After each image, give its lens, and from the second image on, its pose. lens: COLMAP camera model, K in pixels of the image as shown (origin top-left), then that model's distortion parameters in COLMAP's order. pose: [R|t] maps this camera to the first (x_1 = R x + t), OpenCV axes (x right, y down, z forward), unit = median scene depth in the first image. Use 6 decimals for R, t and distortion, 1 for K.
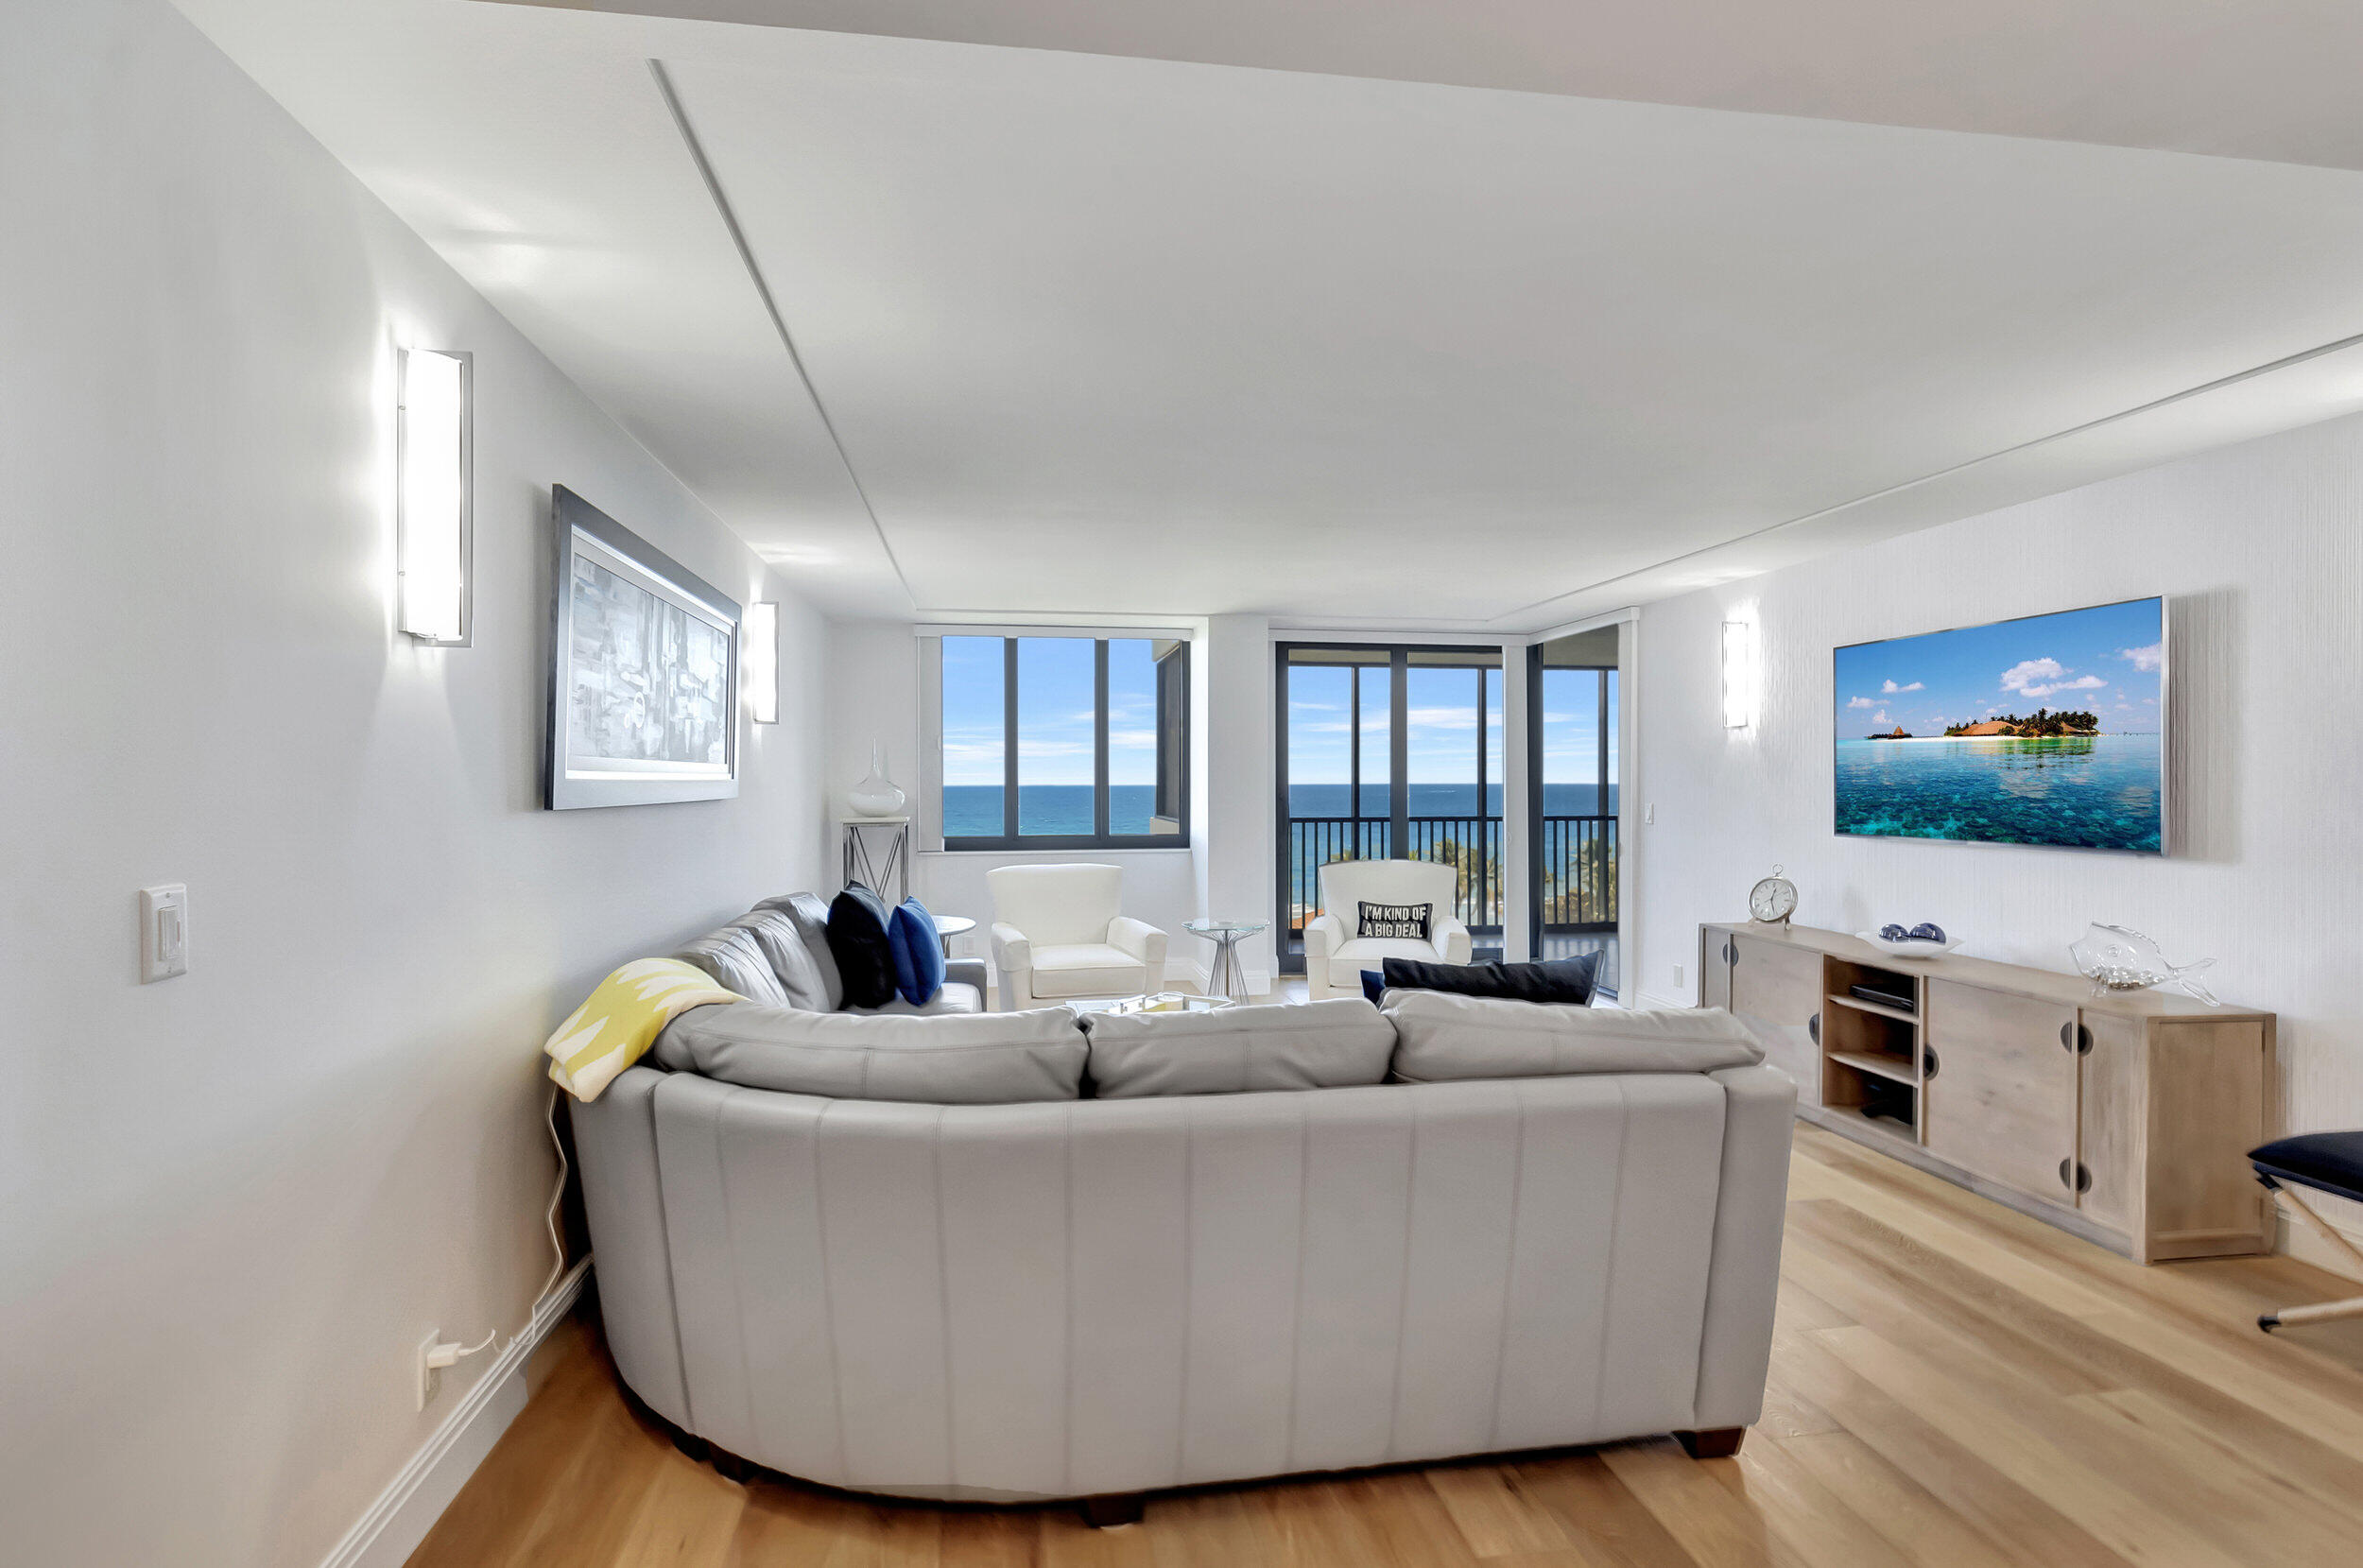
lens RADIAL K [[1110.9, 0, 1173.4], [0, 1110.9, 781.1], [0, 0, 1]] dist [0.005031, -0.003161]
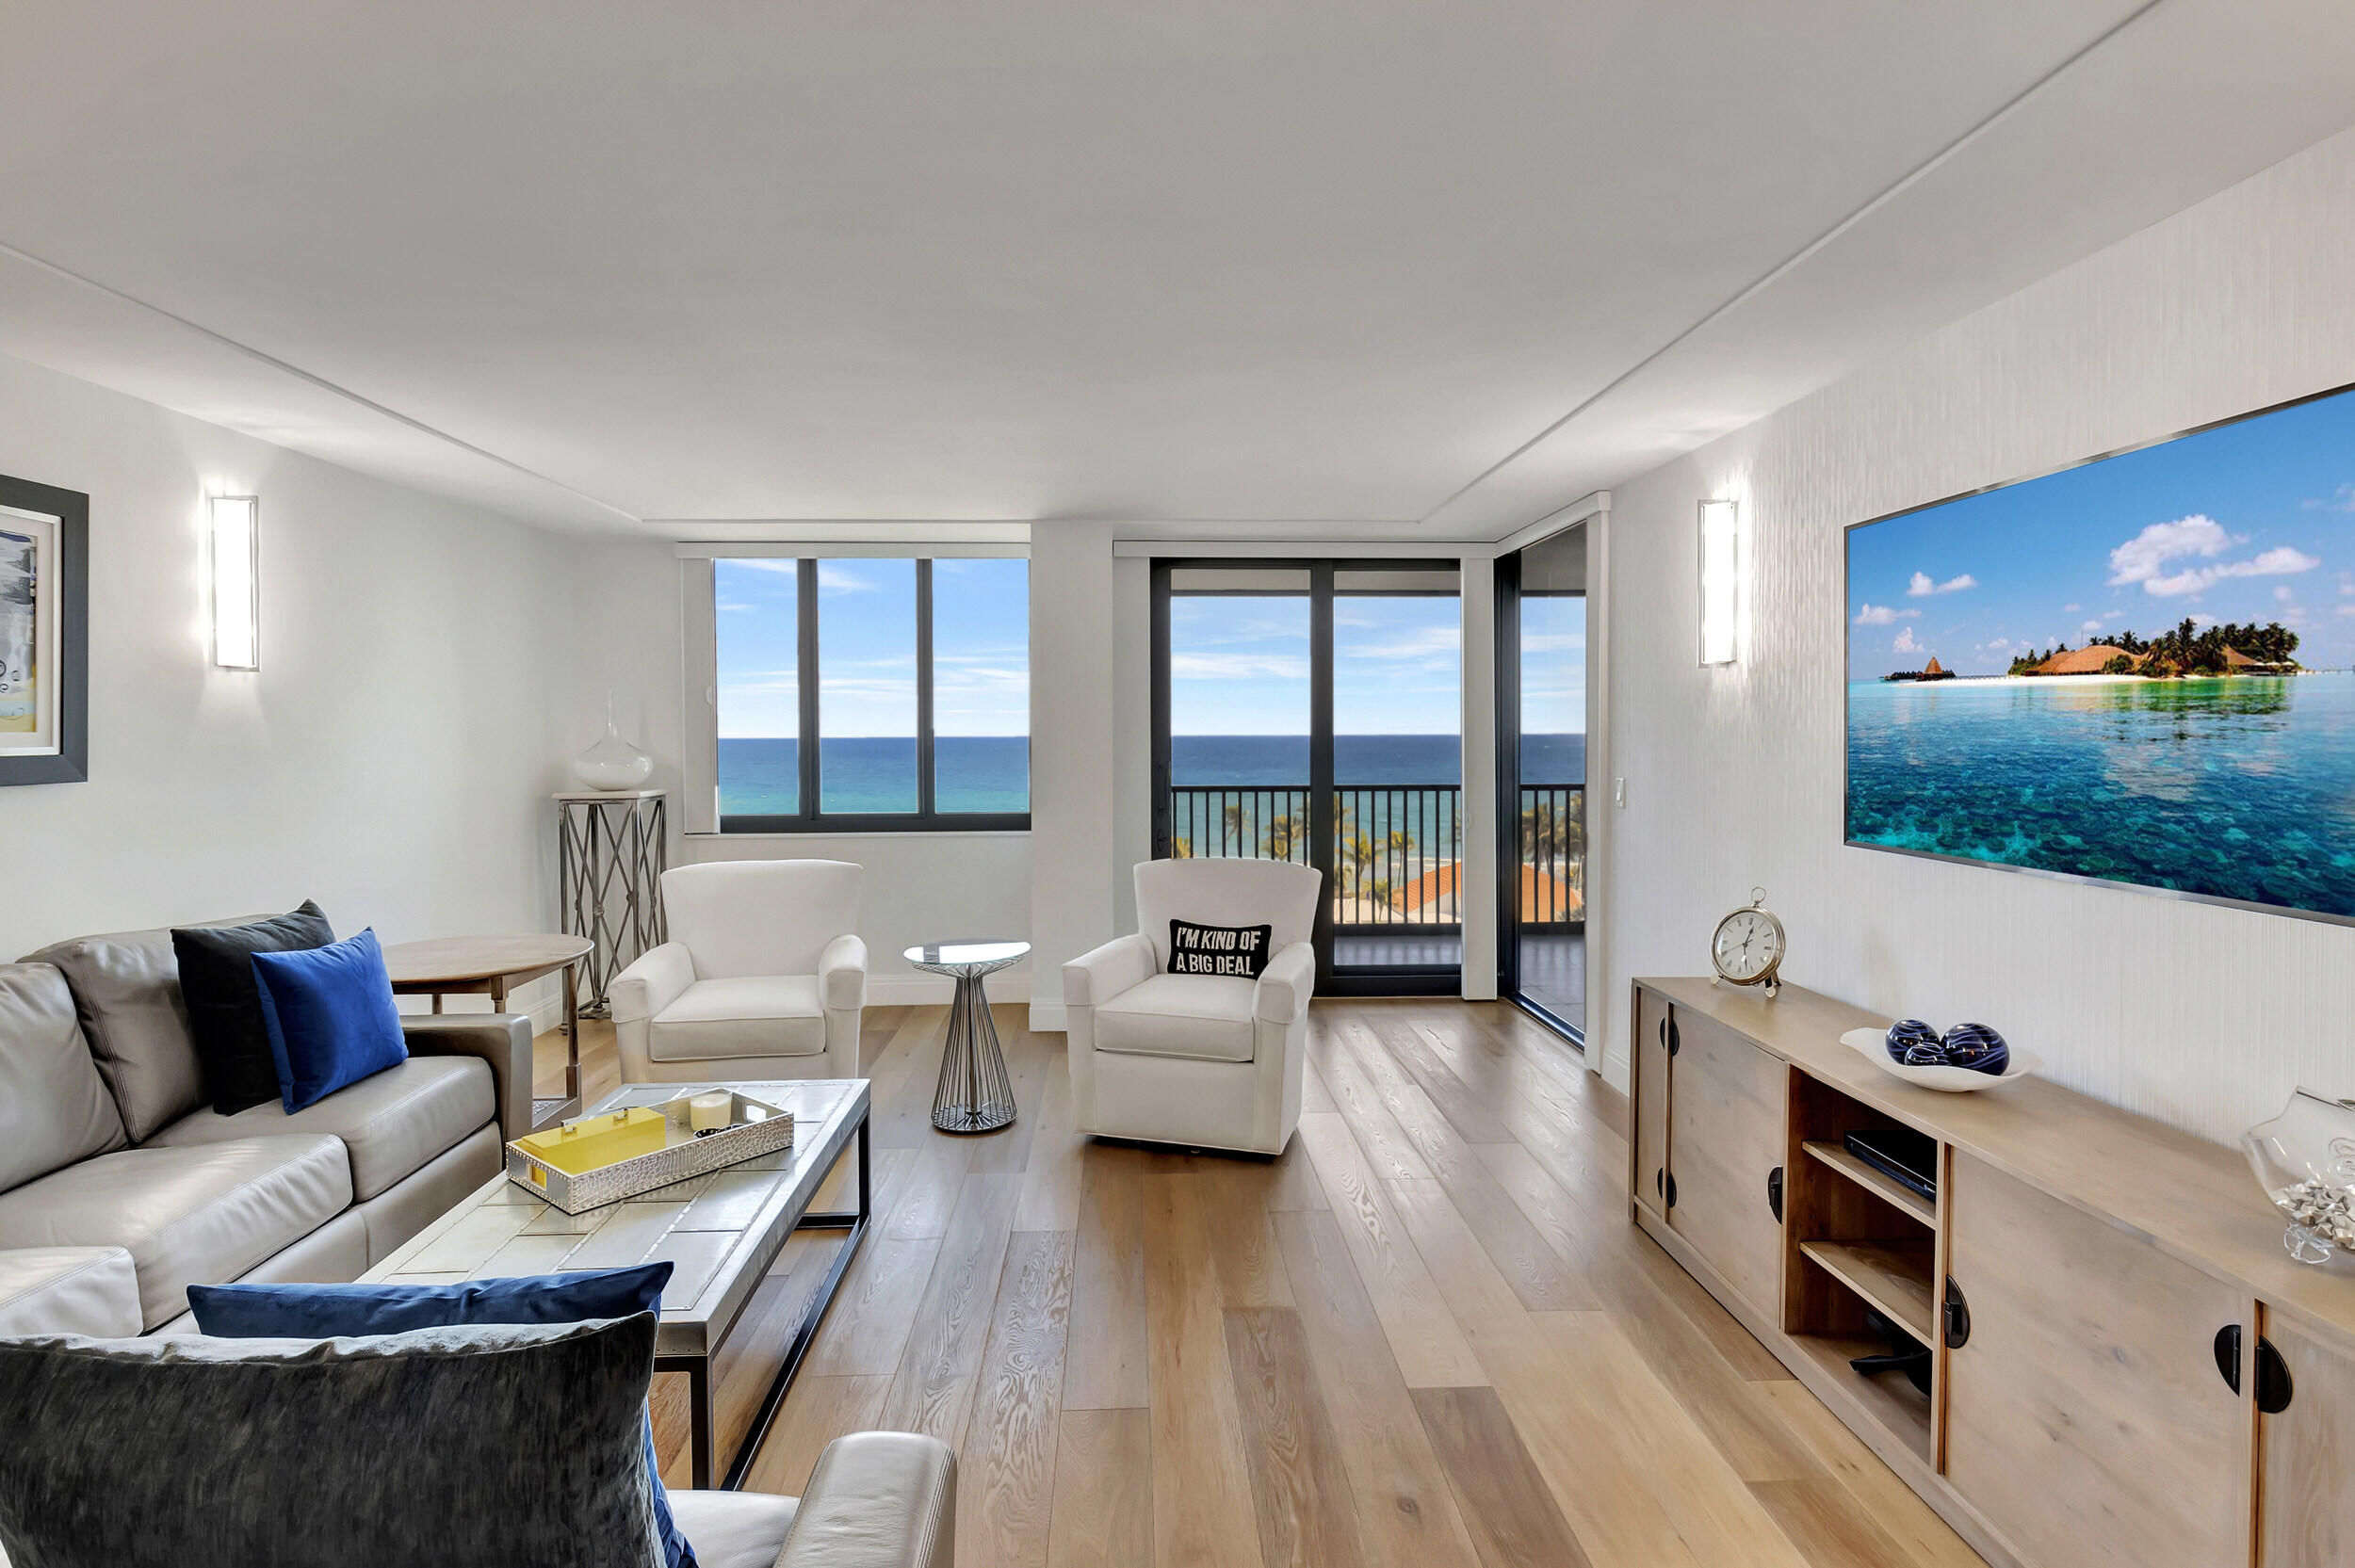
lens RADIAL K [[1159.2, 0, 1172.7], [0, 1159.2, 733.0], [0, 0, 1]] dist [-0.002806, -0.003069]
pose [[0.994833, -0.002540, -0.101495, 0.296113], [0.002869, 0.999991, 0.003101, -0.013633], [0.101486, -0.003376, 0.994831, 0.341768]]
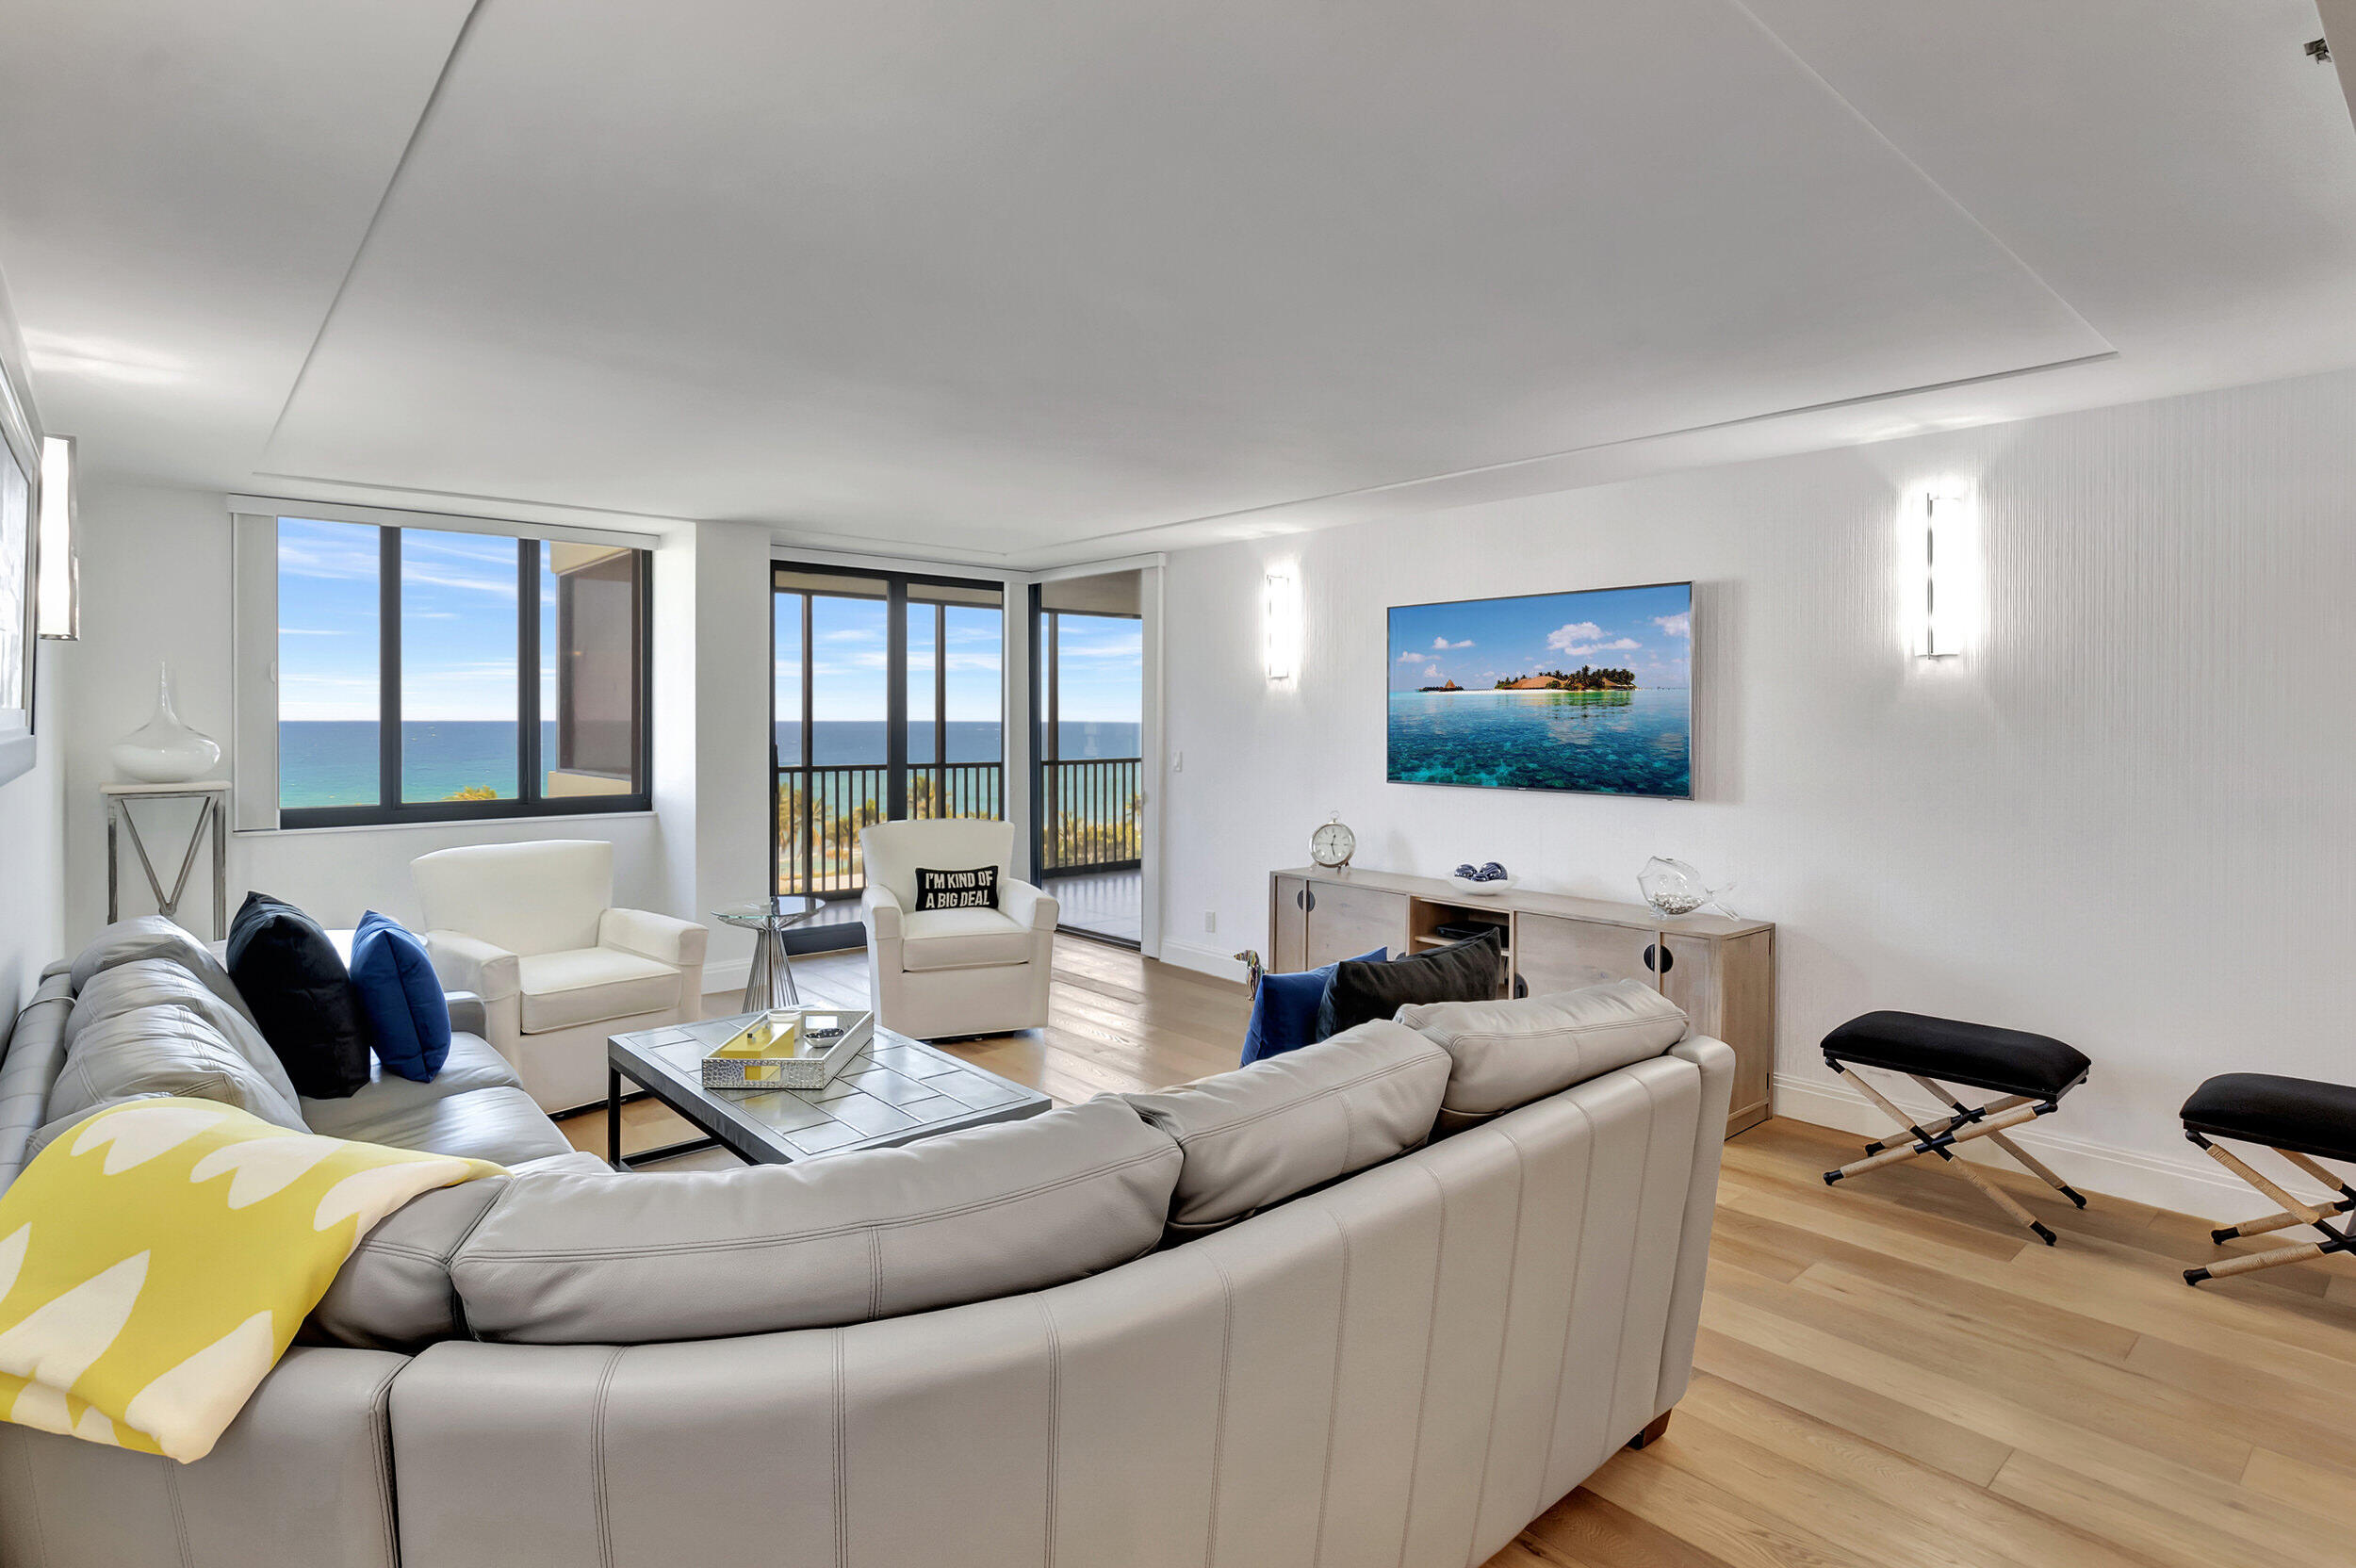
lens RADIAL K [[1159.8, 0, 1128.4], [0, 1159.8, 727.2], [0, 0, 1]] dist [-0.002806, -0.003069]
pose [[0.854358, 0.001033, 0.519683, -0.198889], [-0.004640, 0.999973, 0.005640, -0.009905], [-0.519663, -0.007230, 0.854340, 0.173928]]
